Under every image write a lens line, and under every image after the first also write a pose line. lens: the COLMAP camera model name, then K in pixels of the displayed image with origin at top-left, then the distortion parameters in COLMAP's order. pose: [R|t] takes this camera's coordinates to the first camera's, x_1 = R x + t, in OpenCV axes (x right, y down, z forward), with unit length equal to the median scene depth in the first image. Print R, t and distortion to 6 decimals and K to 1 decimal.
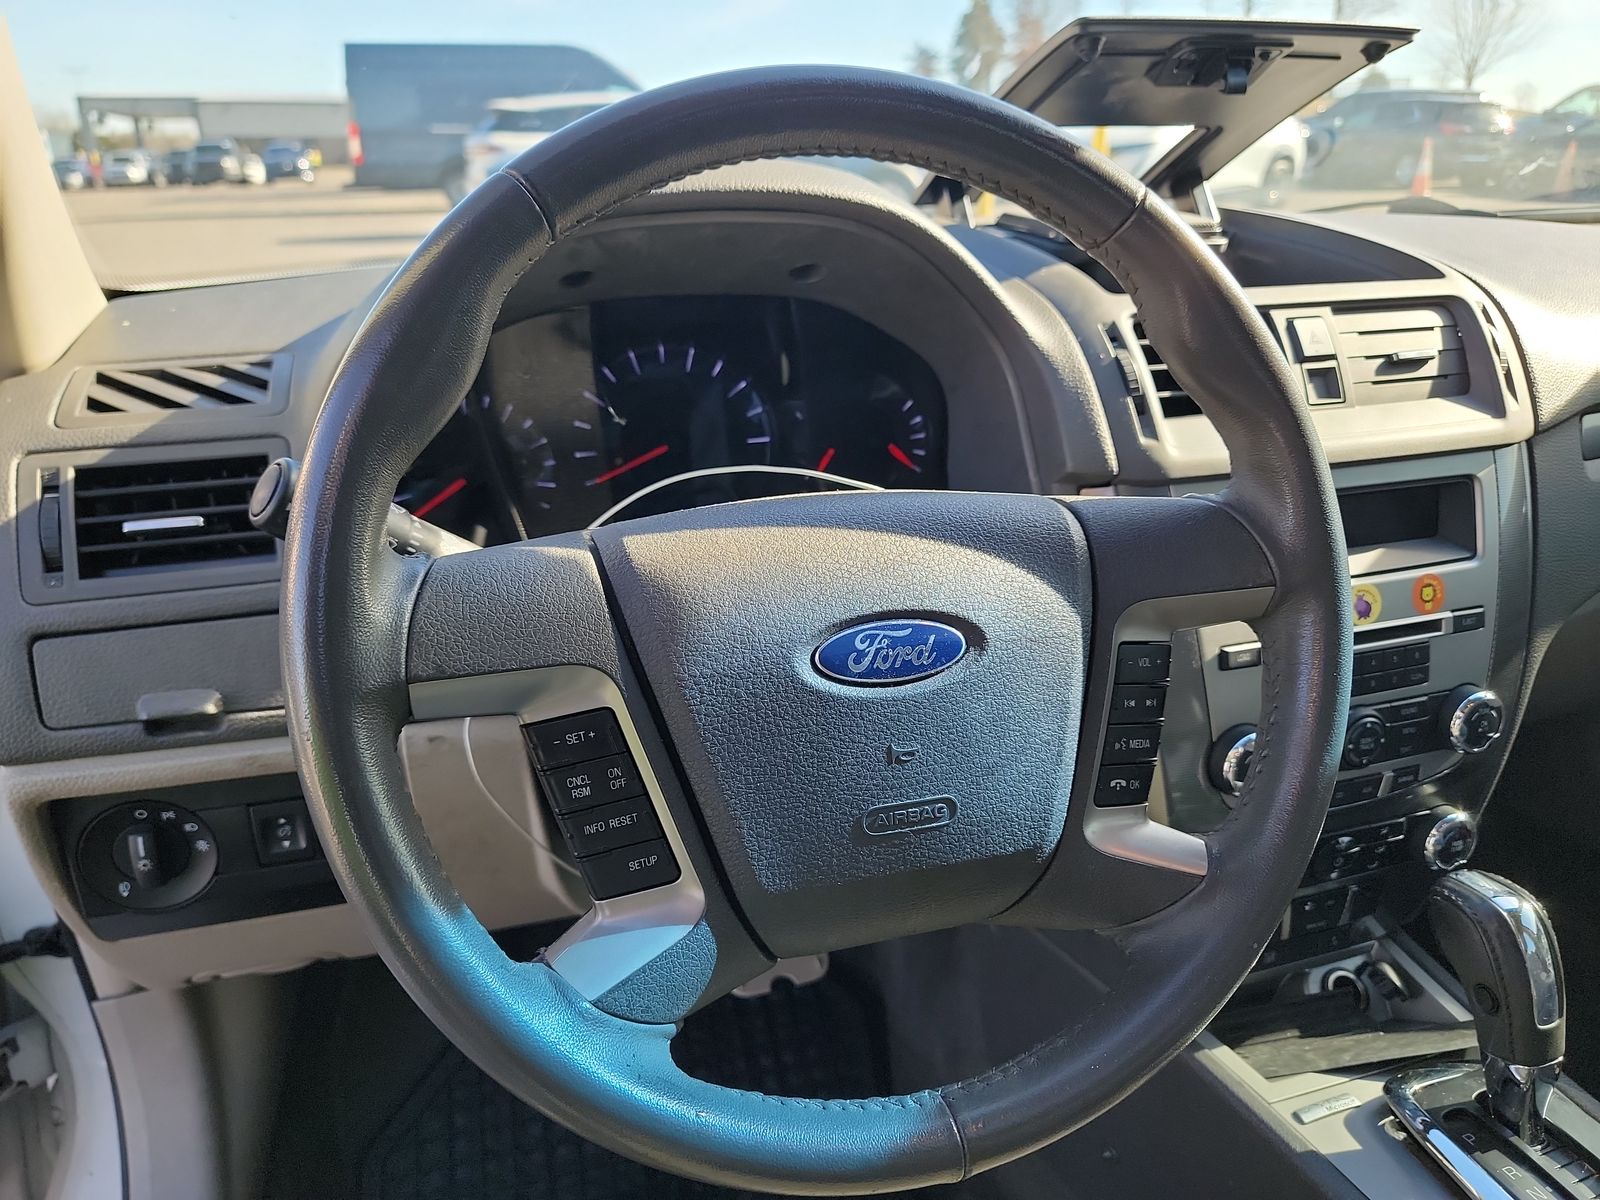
lens RADIAL K [[1163.1, 0, 804.7], [0, 1163.1, 578.8], [0, 0, 1]] dist [0.020556, -0.001278]
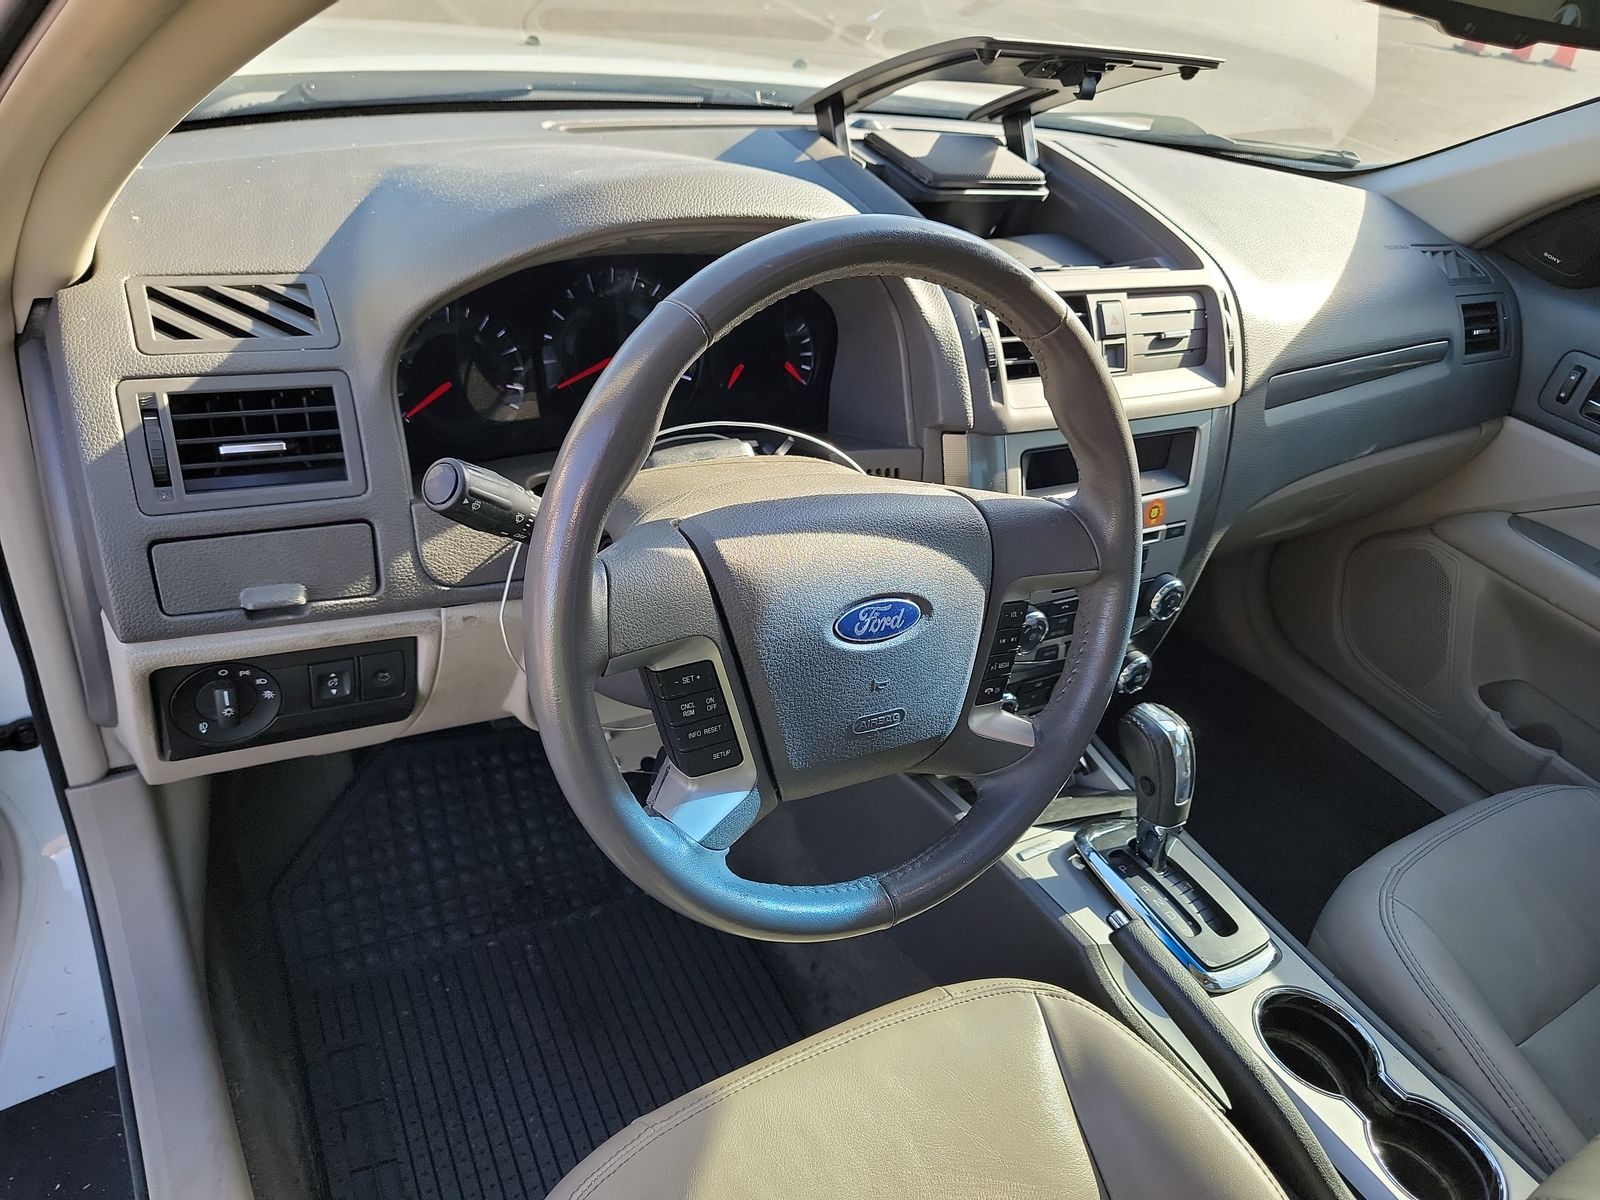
lens RADIAL K [[1175.9, 0, 800.0], [0, 1175.9, 600.0], [0, 0, 1]] dist [0.035213, -0.001623]
pose [[0.961969, 0.029741, 0.271535, -0.301839], [-0.099611, 0.963798, 0.247329, -0.226894], [-0.254349, -0.264970, 0.930106, -0.277898]]
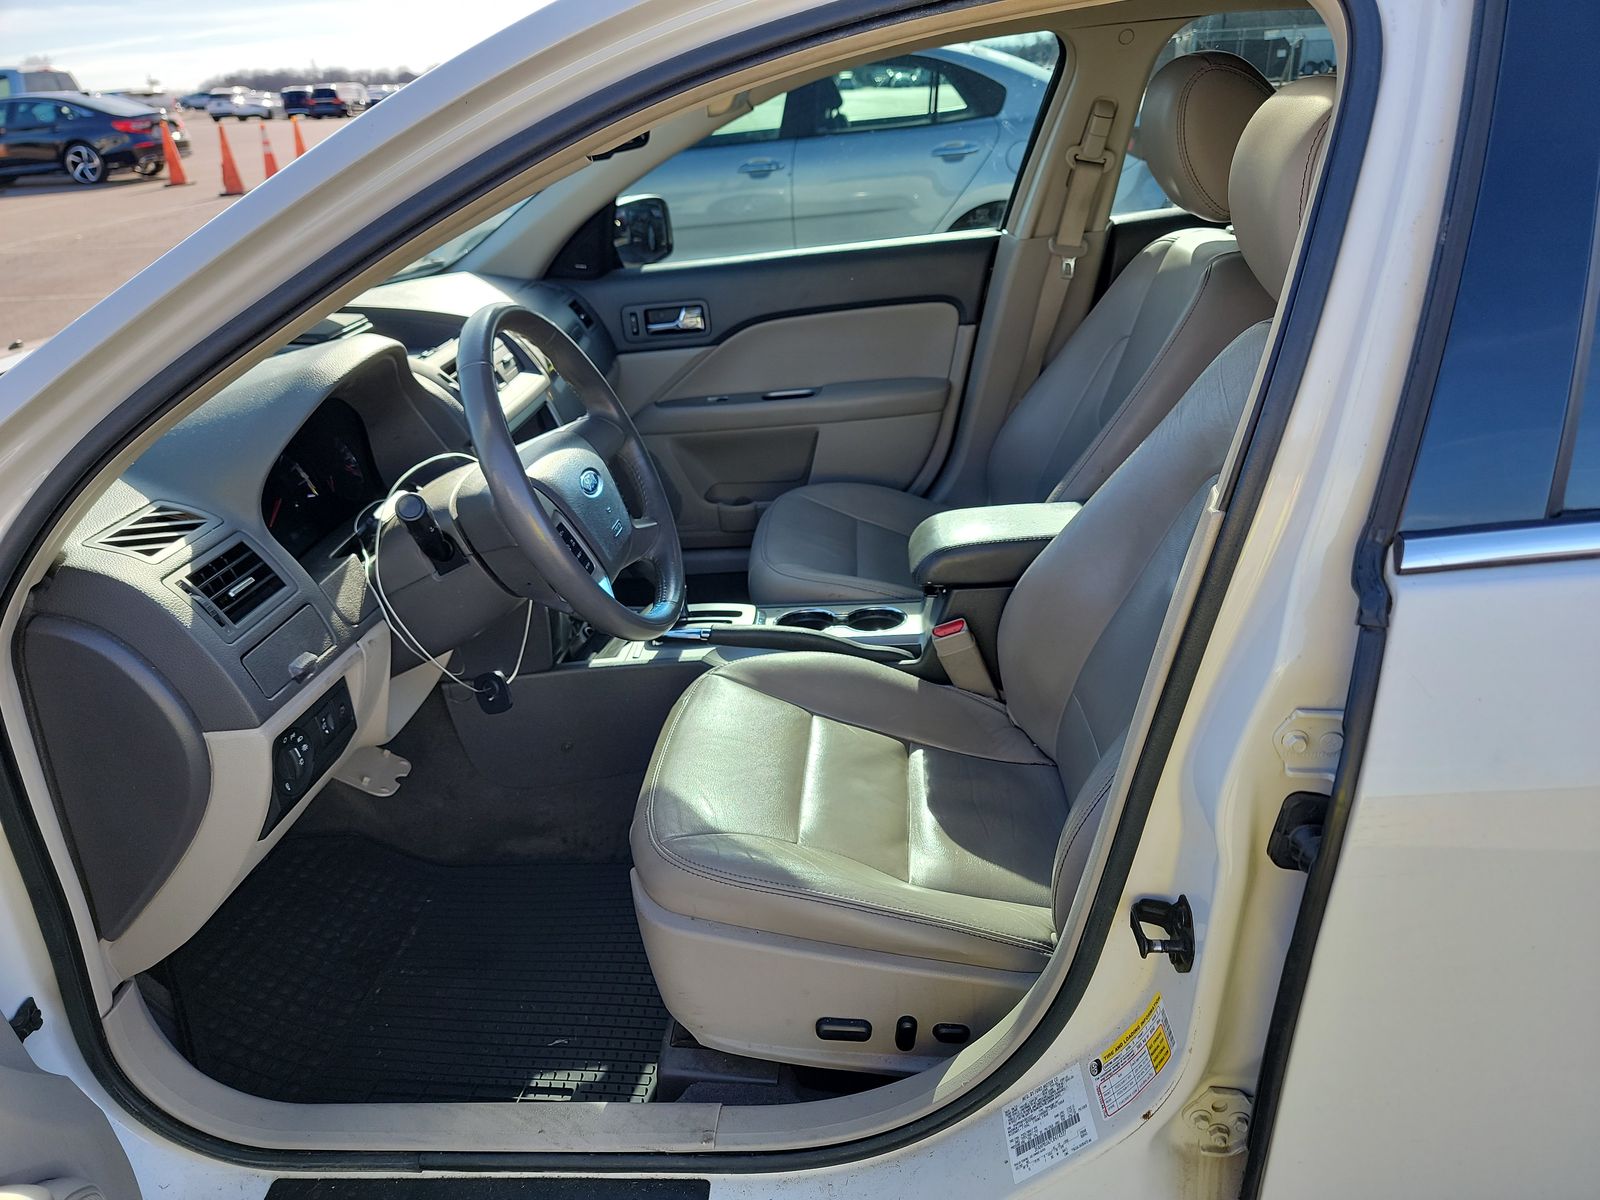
lens RADIAL K [[1175.9, 0, 800.0], [0, 1175.9, 600.0], [0, 0, 1]] dist [0.035213, -0.001623]
pose [[0.397325, -0.394117, 0.828737, -1.600181], [0.377230, 0.893396, 0.244009, -0.138323], [-0.836558, 0.215673, 0.503642, -0.633741]]
